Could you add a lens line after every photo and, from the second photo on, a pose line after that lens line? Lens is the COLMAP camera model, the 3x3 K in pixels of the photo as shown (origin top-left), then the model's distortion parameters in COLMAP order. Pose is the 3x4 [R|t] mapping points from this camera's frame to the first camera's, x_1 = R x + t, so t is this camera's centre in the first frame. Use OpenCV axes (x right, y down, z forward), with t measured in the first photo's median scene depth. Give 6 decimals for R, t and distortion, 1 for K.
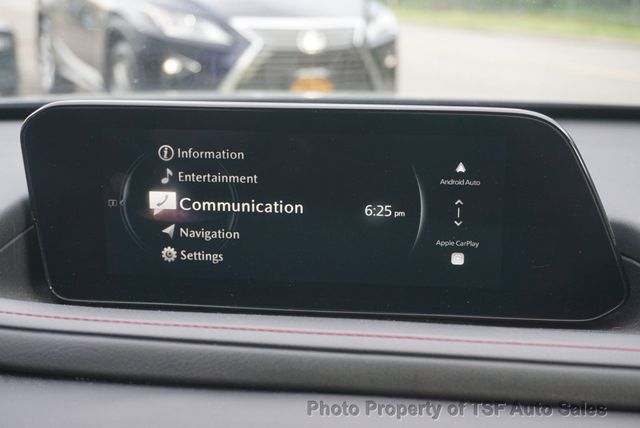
lens RADIAL K [[872.6, 0, 319.0], [0, 872.6, 210.2], [0, 0, 1]] dist [0.028622, 0.000000]
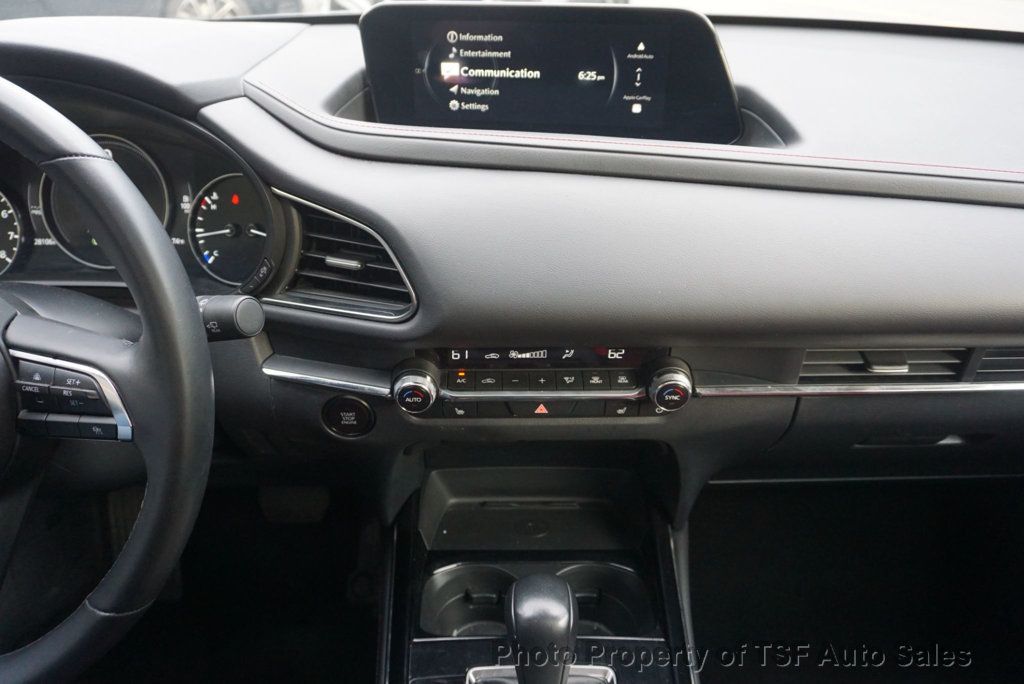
lens RADIAL K [[725.3, 0, 503.3], [0, 725.3, 324.9], [0, 0, 1]] dist [-0.043627, 0.020209]
pose [[0.997374, 0.029516, -0.066136, 0.015710], [-0.011156, 0.964899, 0.262385, 0.091803], [0.071560, -0.260958, 0.962694, -0.364552]]
